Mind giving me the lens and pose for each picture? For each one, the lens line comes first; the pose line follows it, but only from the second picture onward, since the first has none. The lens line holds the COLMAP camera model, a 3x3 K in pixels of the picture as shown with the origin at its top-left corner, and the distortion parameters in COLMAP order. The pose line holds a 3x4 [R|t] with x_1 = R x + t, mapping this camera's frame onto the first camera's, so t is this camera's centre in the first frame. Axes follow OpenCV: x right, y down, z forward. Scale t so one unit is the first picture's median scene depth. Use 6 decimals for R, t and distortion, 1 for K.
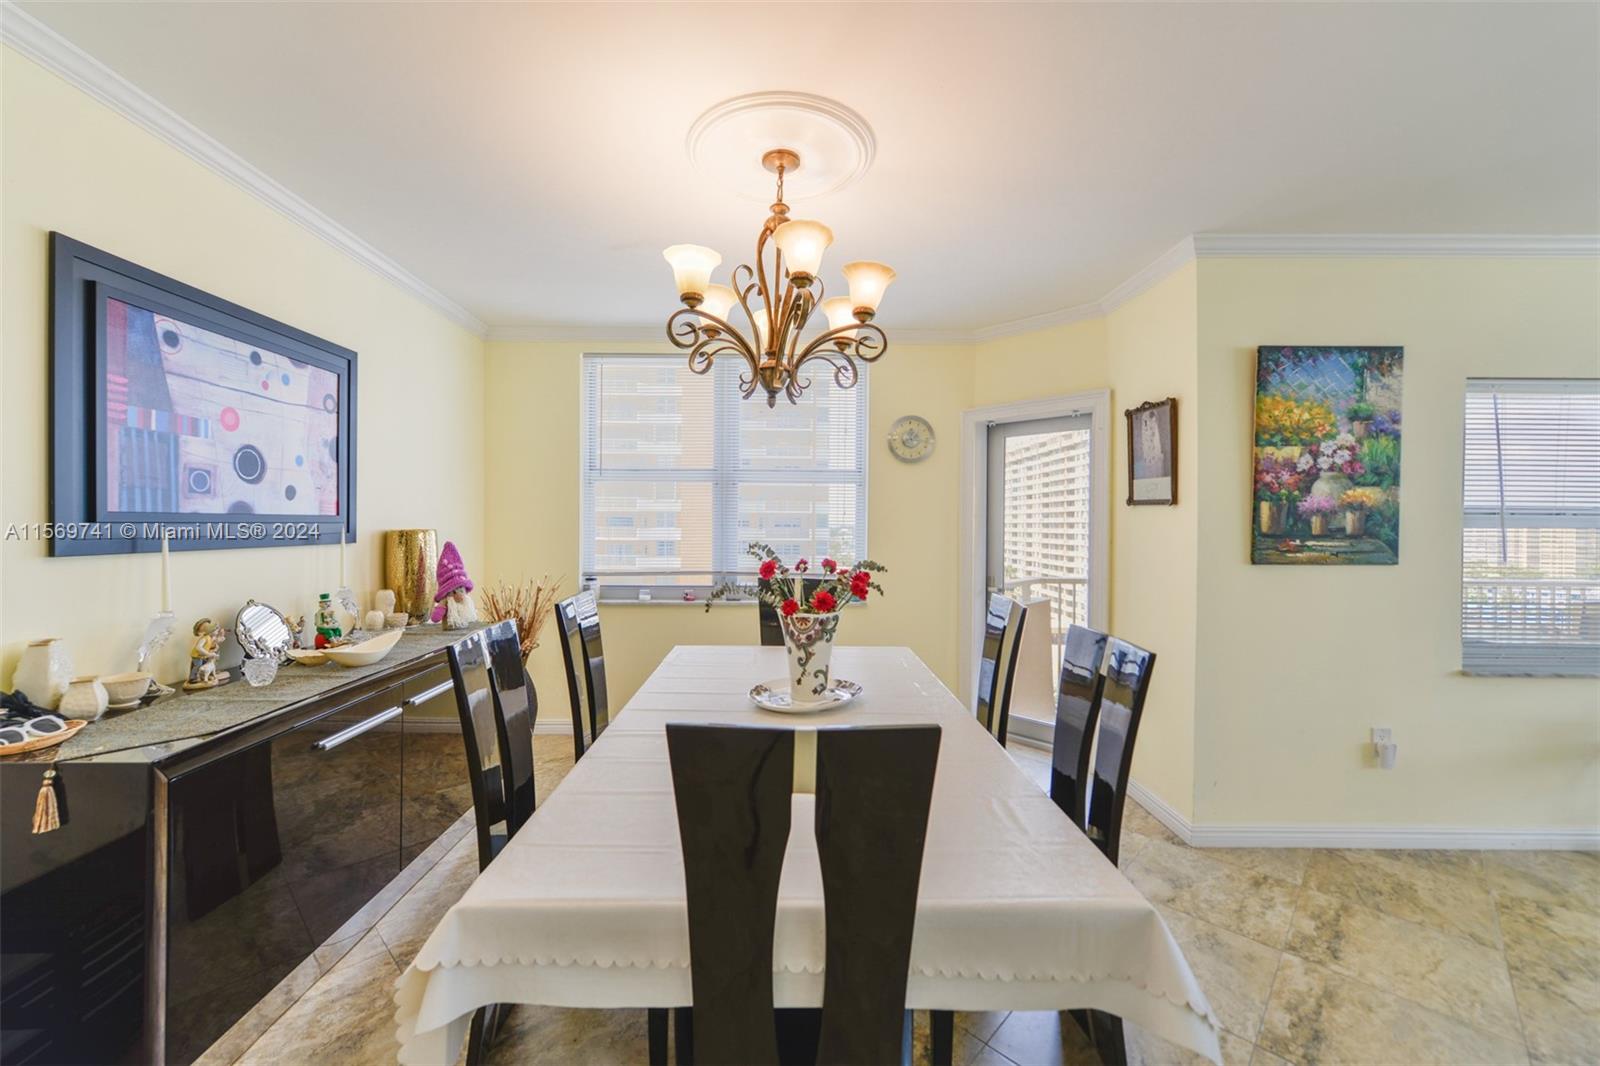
lens RADIAL K [[629.9, 0, 788.8], [0, 629.9, 526.6], [0, 0, 1]] dist [0.009676, -0.000274]
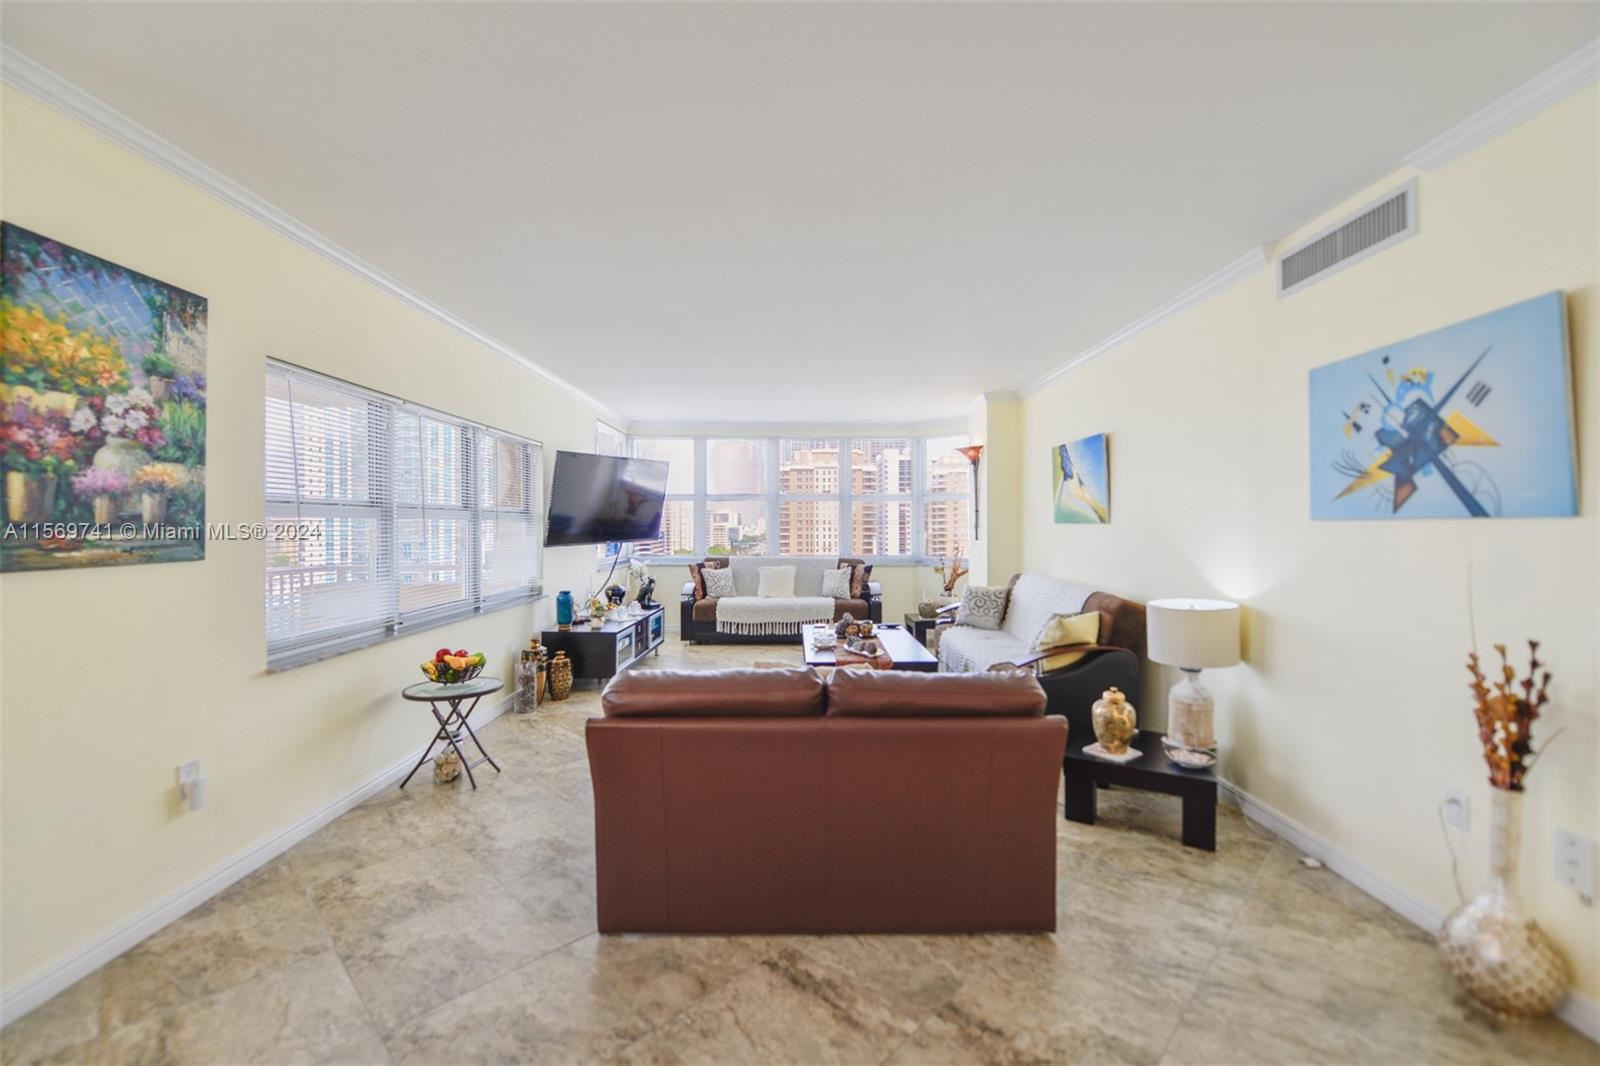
lens RADIAL K [[662.4, 0, 822.4], [0, 662.4, 526.3], [0, 0, 1]] dist [-0.001670, -0.000630]
pose [[-0.020383, -0.008844, 0.999753, 0.077452], [0.006491, 0.999939, 0.008978, 0.013717], [-0.999771, 0.006673, -0.020325, 0.209993]]
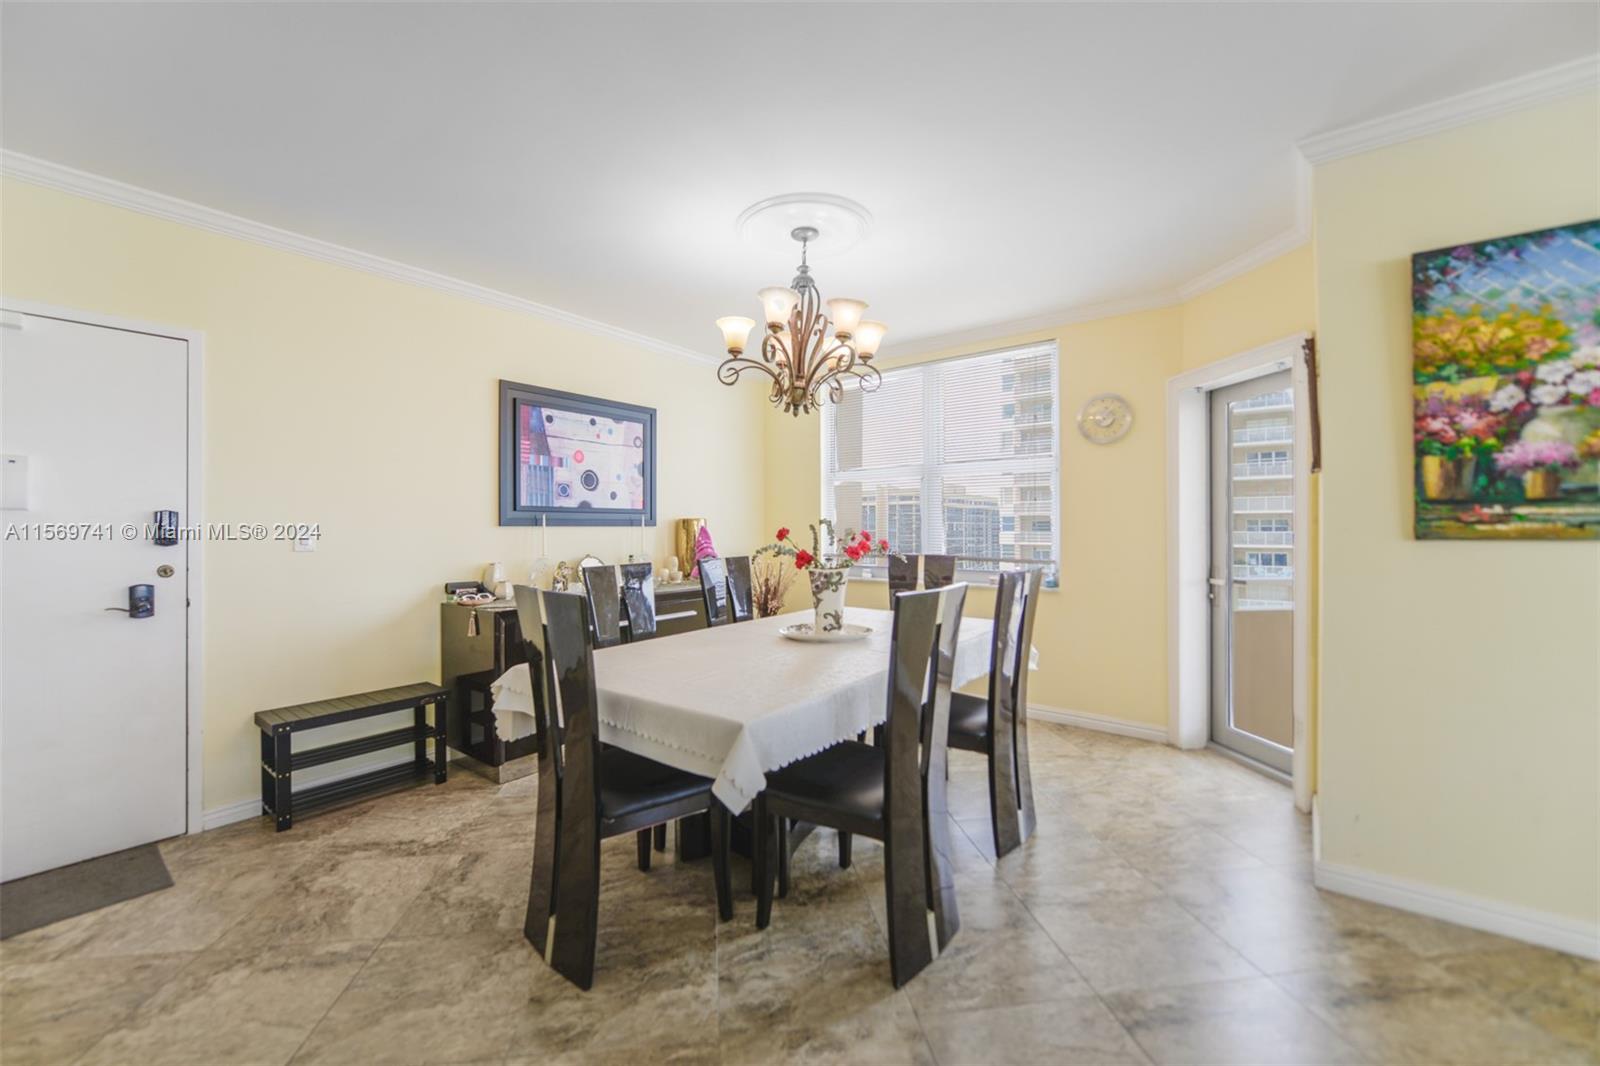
lens RADIAL K [[632.1, 0, 789.1], [0, 632.1, 527.5], [0, 0, 1]] dist [-0.004127, -0.000605]
pose [[0.784345, -0.009625, -0.620250, 0.617260], [0.004476, 0.999941, -0.009858, 0.048997], [0.620309, 0.004956, 0.784342, -0.058821]]
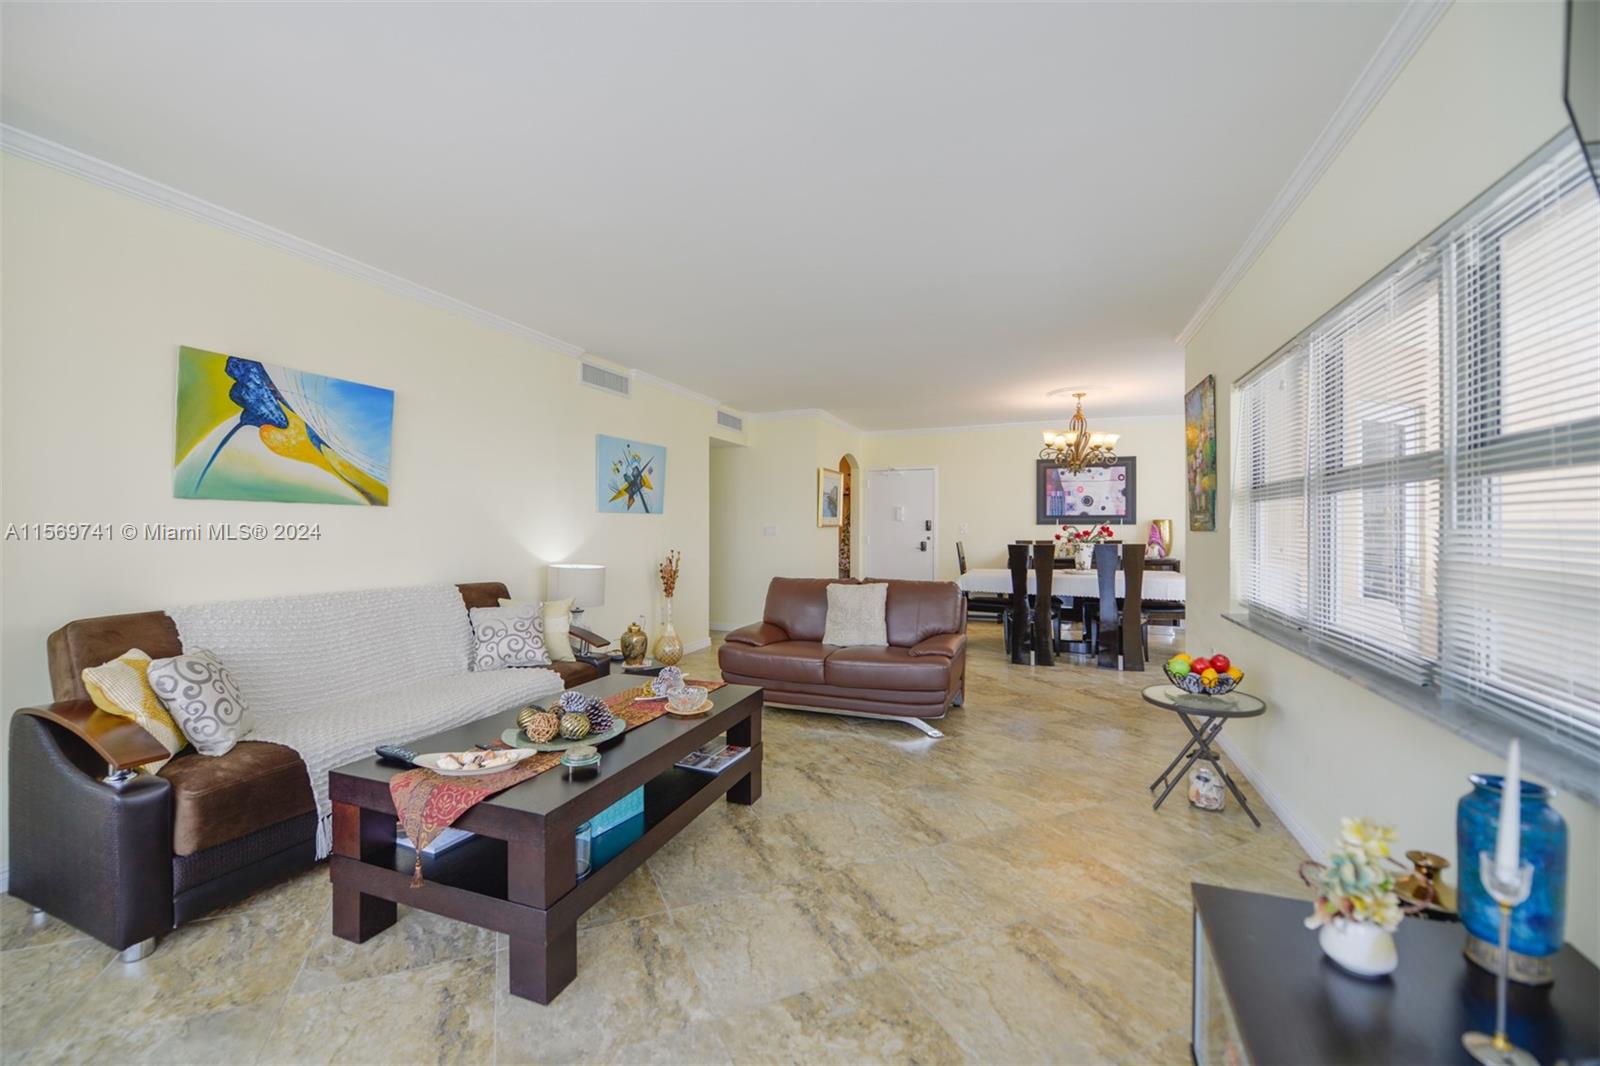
lens RADIAL K [[640.7, 0, 800.0], [0, 640.7, 533.0], [0, 0, 1]] dist [-0.001999, -0.000357]
pose [[-0.359136, 0.001094, -0.933285, 2.608273], [-0.008982, 0.999949, 0.004628, 0.066353], [0.933242, 0.010045, -0.359108, 0.670748]]
